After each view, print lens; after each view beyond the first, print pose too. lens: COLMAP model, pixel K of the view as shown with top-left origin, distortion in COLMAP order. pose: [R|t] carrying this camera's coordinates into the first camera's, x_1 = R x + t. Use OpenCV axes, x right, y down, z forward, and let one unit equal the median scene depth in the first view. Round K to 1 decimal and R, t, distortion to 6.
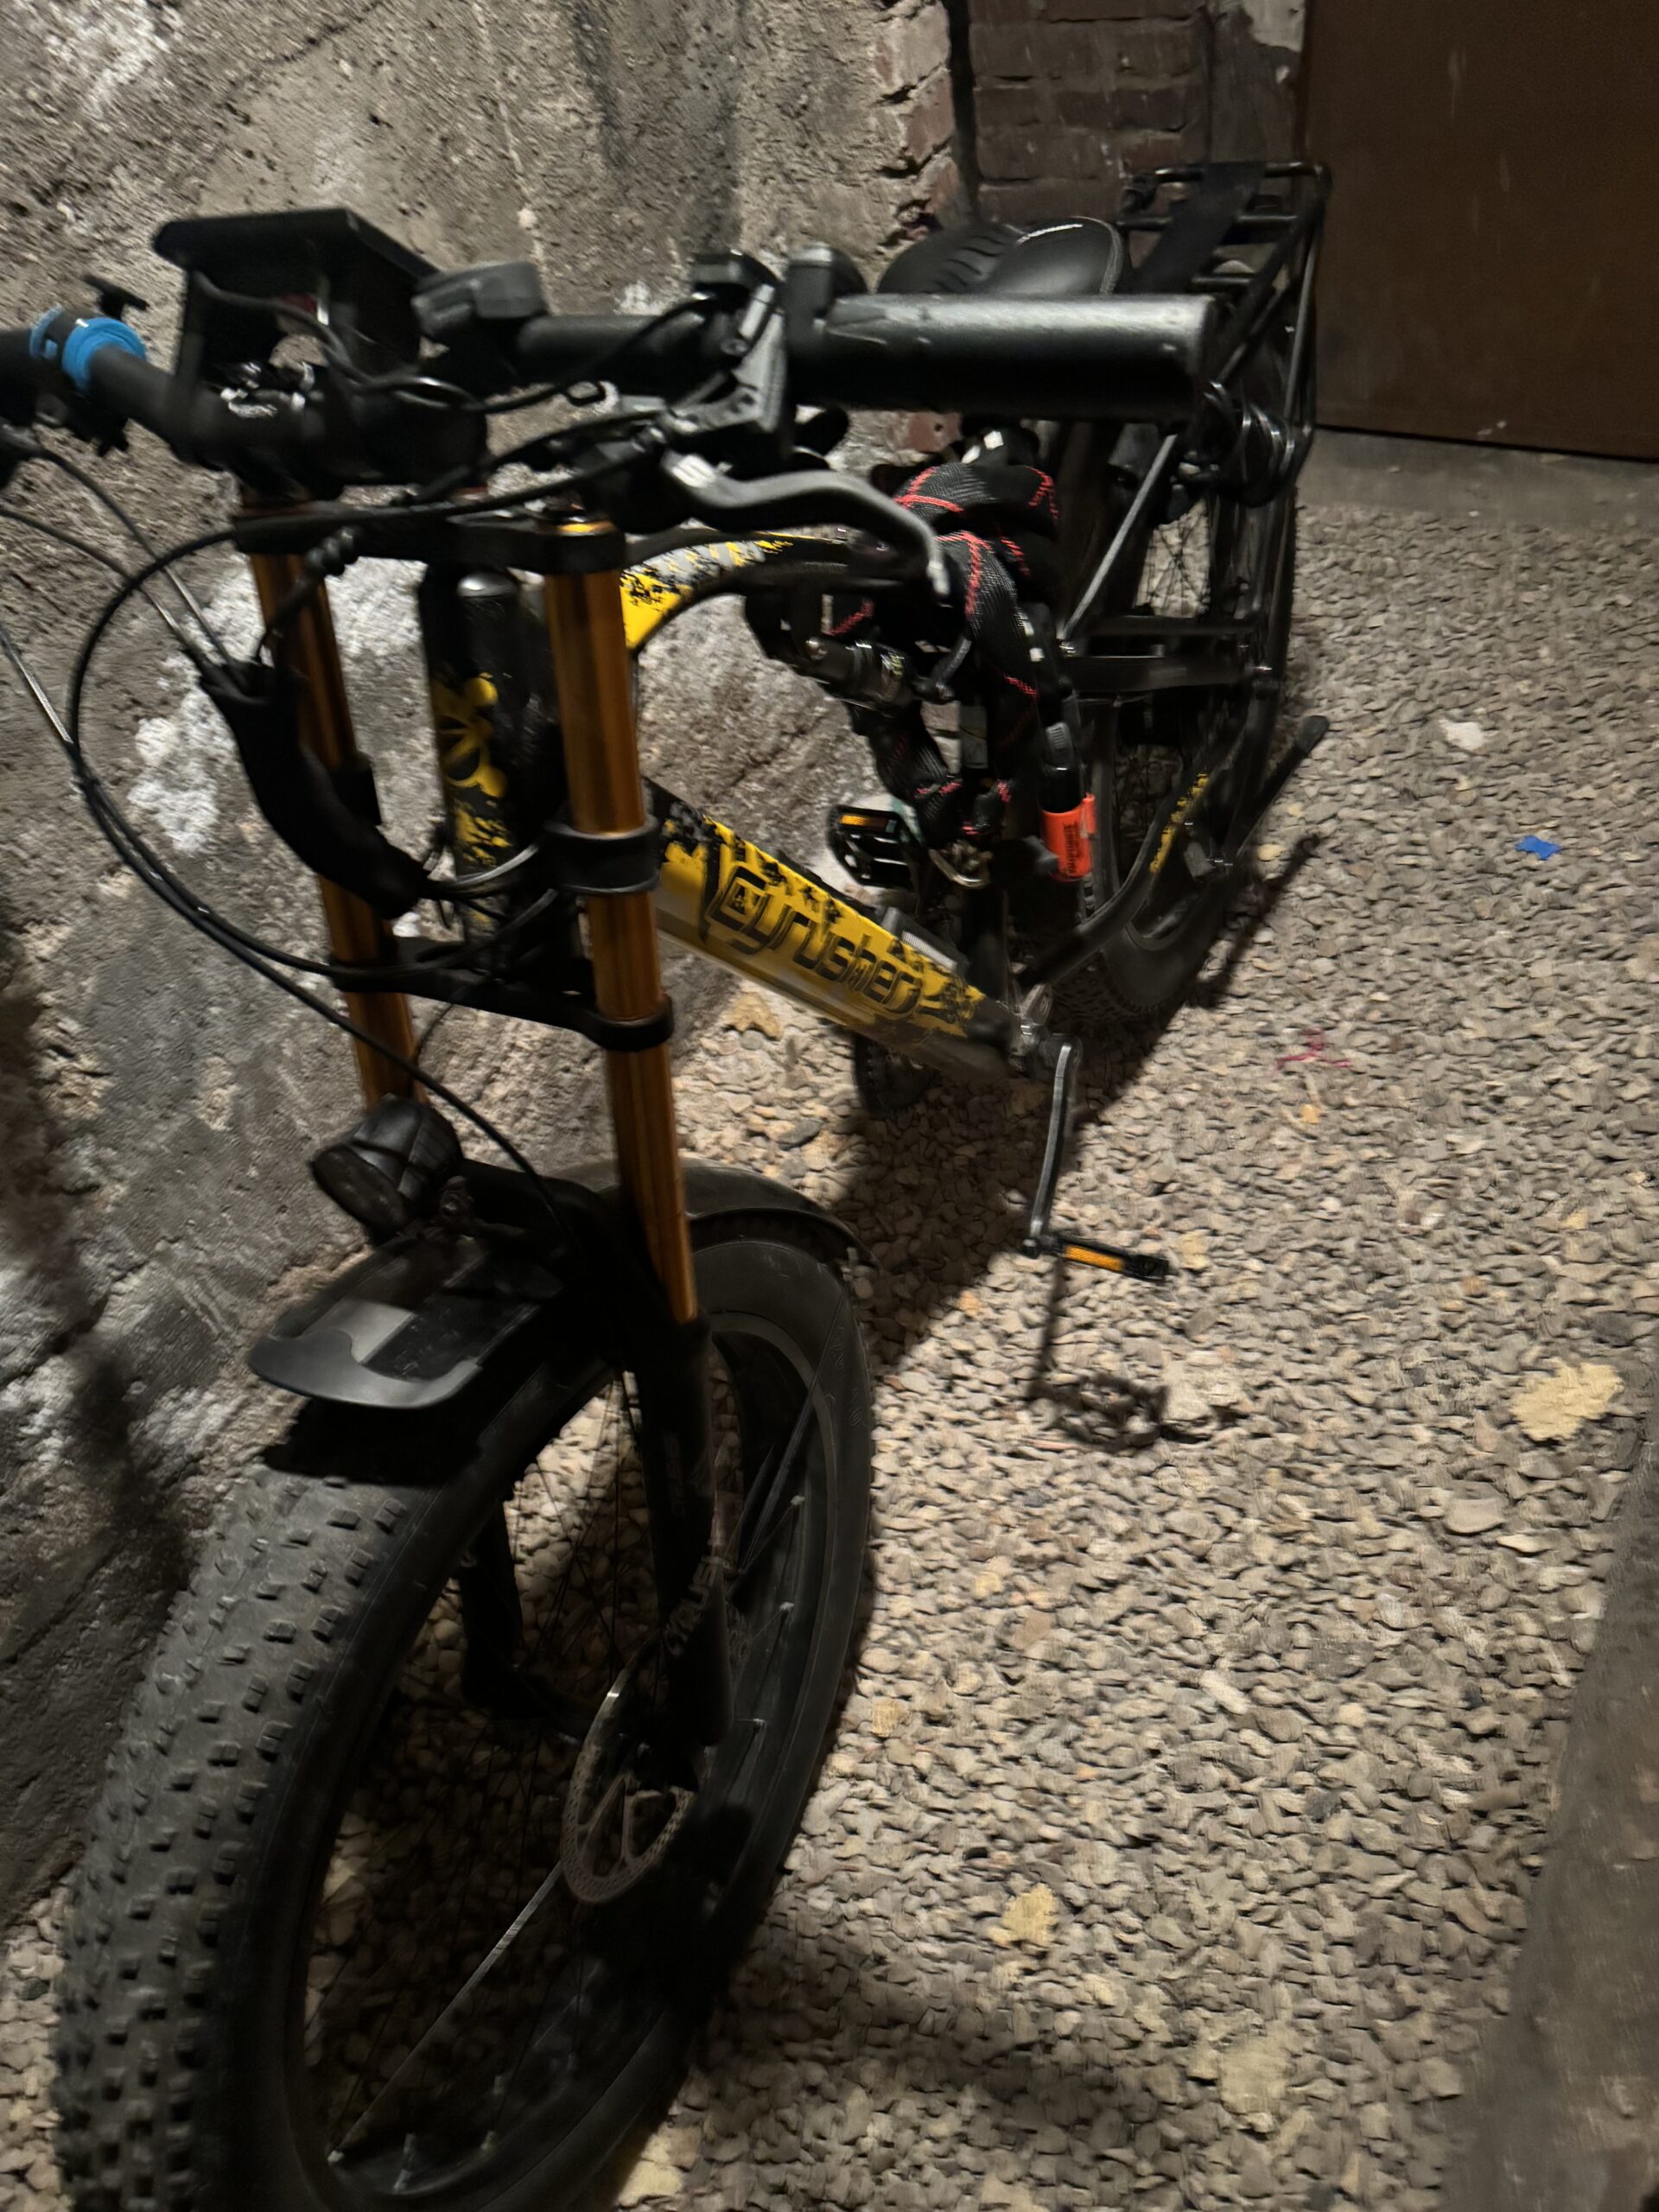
lens RADIAL K [[1593.0, 0, 831.9], [0, 1593.0, 1237.6], [0, 0, 1]] dist [0.033735, -0.040750]
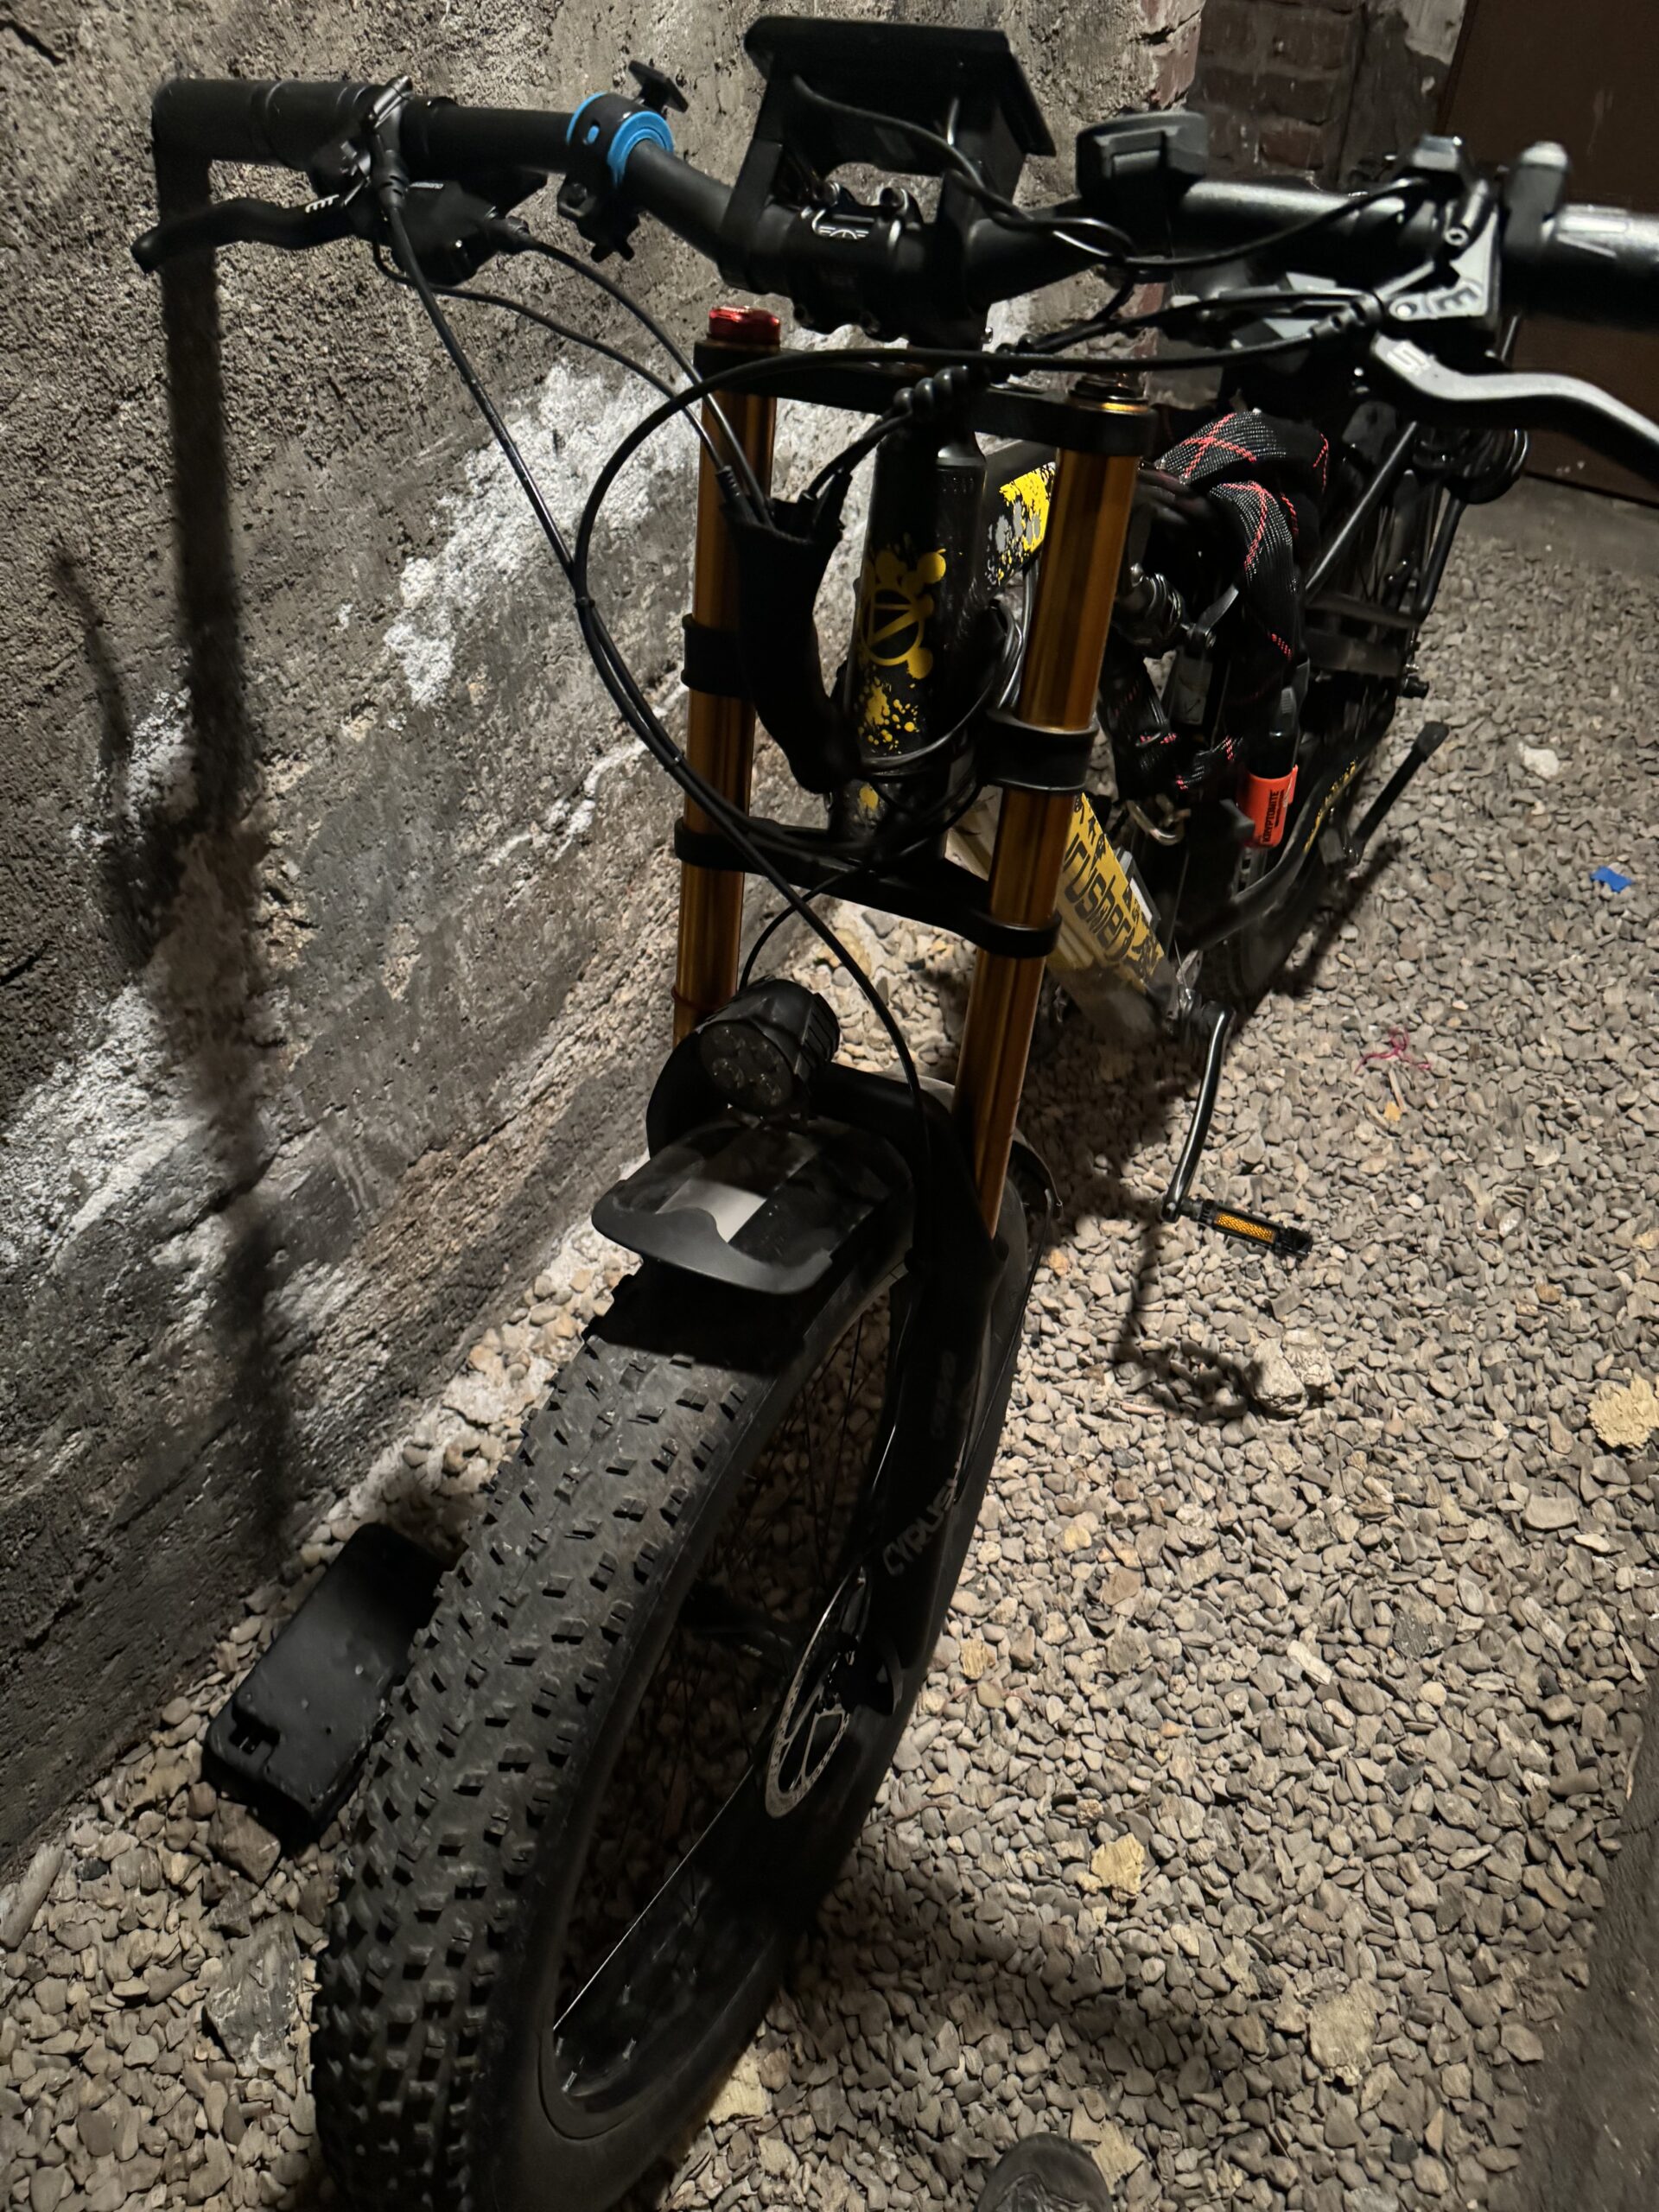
lens RADIAL K [[1593.0, 0, 831.9], [0, 1593.0, 1237.6], [0, 0, 1]] dist [0.033735, -0.040750]
pose [[0.990936, 0.102142, 0.087253, -0.168302], [-0.104026, 0.994424, 0.017319, 0.027577], [-0.084998, -0.026239, 0.996036, 0.014586]]
